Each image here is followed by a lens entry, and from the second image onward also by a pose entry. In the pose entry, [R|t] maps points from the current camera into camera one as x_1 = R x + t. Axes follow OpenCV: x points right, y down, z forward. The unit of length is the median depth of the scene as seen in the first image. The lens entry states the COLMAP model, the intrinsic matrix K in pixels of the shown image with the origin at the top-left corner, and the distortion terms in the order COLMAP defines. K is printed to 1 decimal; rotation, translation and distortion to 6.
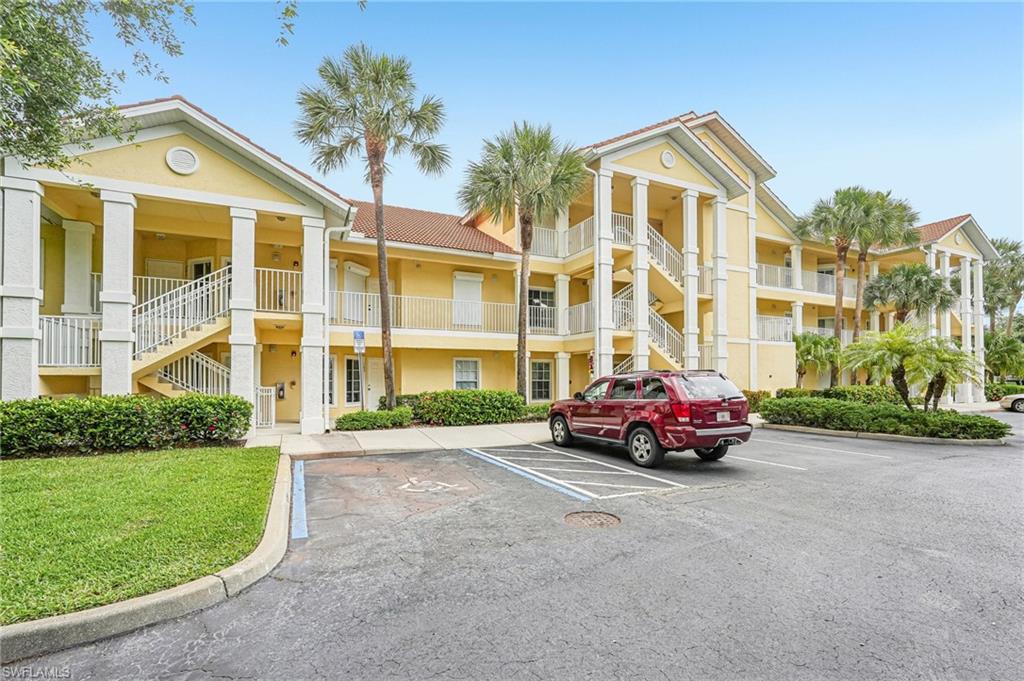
lens RADIAL K [[448.1, 0, 512.0], [0, 448.1, 340.5], [0, 0, 1]] dist [-0.013130, 0.008622]
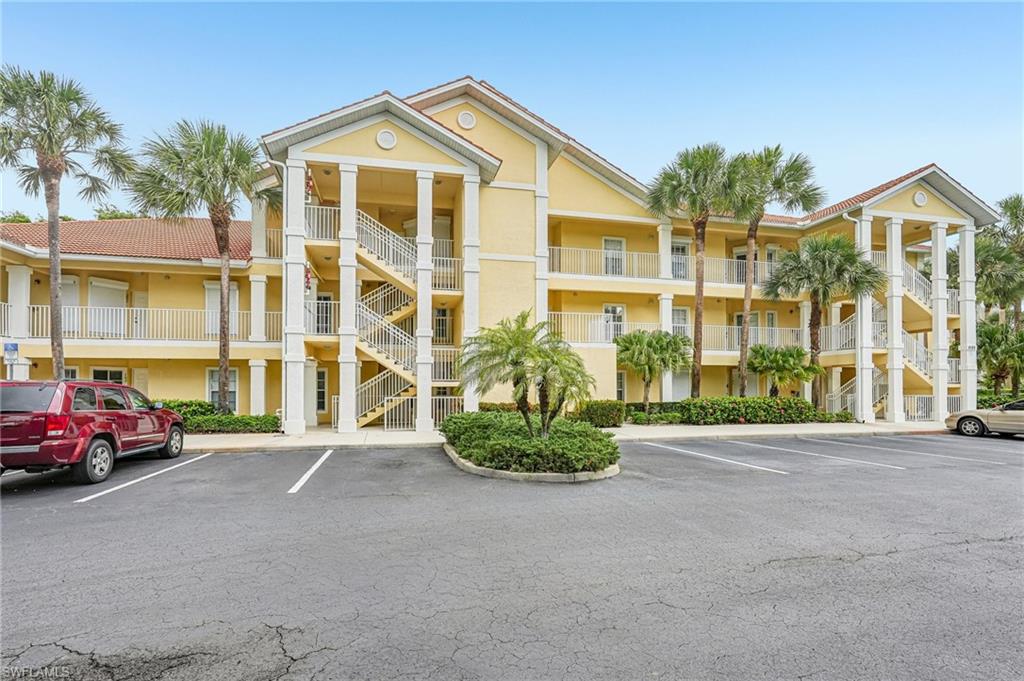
lens RADIAL K [[448.1, 0, 512.0], [0, 448.1, 340.5], [0, 0, 1]] dist [-0.013130, 0.008622]
pose [[0.973192, -0.027615, -0.228331, 0.661255], [0.020567, 0.999237, -0.033191, 0.022404], [0.229074, 0.027605, 0.973018, 0.173850]]
